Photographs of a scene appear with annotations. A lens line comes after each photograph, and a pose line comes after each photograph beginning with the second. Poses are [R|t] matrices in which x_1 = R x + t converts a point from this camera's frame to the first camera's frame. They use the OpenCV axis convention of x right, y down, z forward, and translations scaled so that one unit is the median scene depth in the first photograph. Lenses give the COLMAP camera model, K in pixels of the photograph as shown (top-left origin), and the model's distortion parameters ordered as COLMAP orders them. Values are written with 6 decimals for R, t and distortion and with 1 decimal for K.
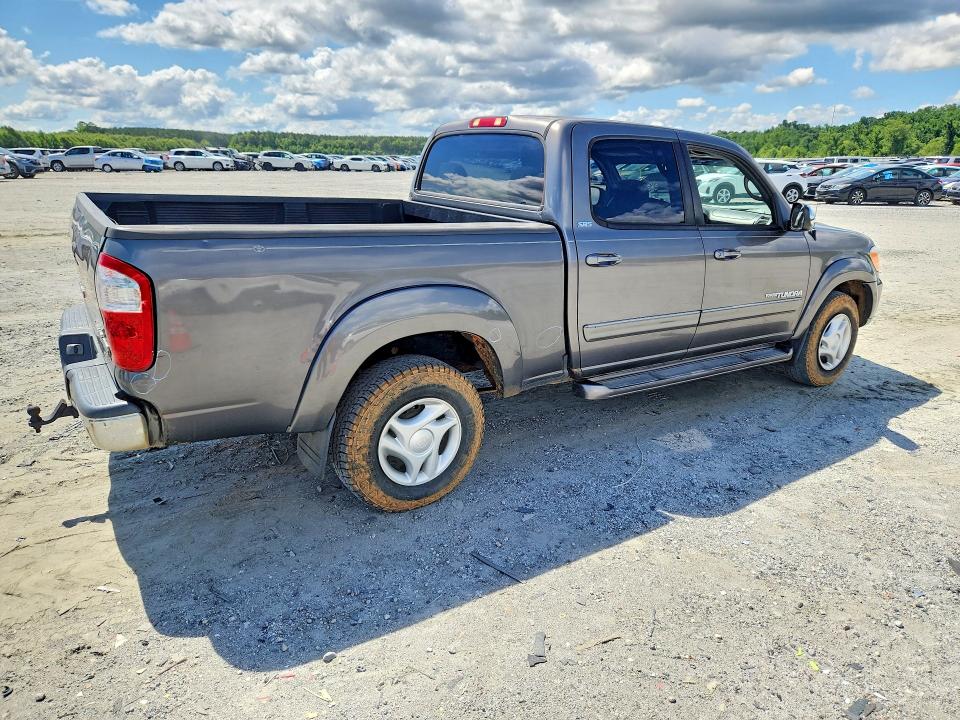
lens RADIAL K [[763.9, 0, 477.0], [0, 763.9, 378.1], [0, 0, 1]] dist [0.012991, 0.000691]
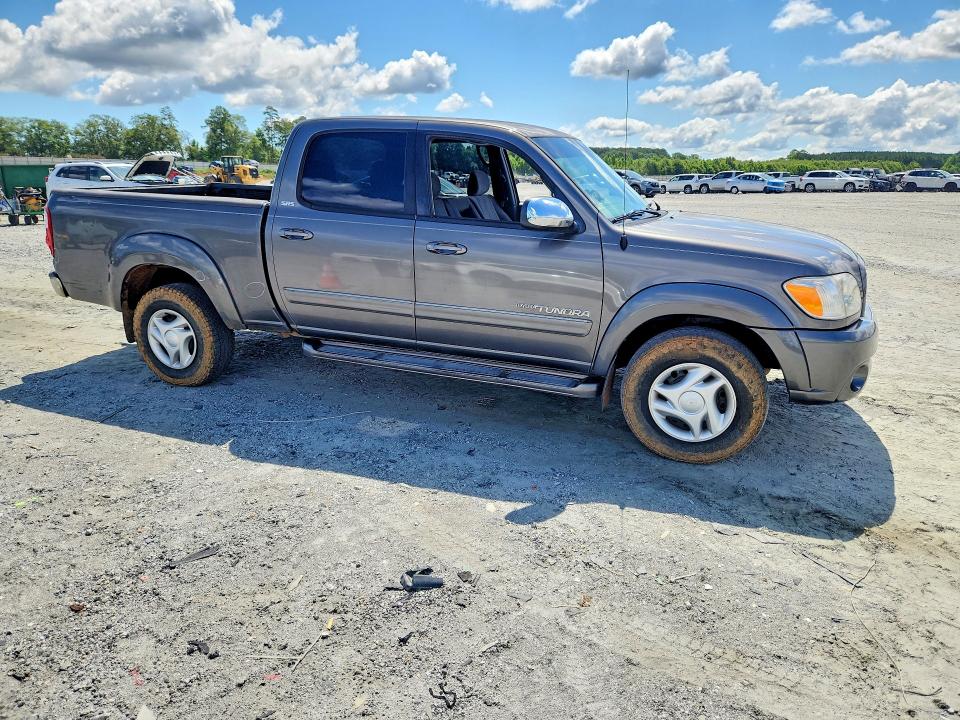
lens RADIAL K [[749.9, 0, 480.0], [0, 749.9, 360.0], [0, 0, 1]] dist [0.100532, -0.007549]
pose [[0.494595, 0.193985, -0.847199, 0.296385], [-0.246790, 0.965996, 0.077110, -0.027991], [0.833349, 0.170942, 0.525650, 0.144219]]
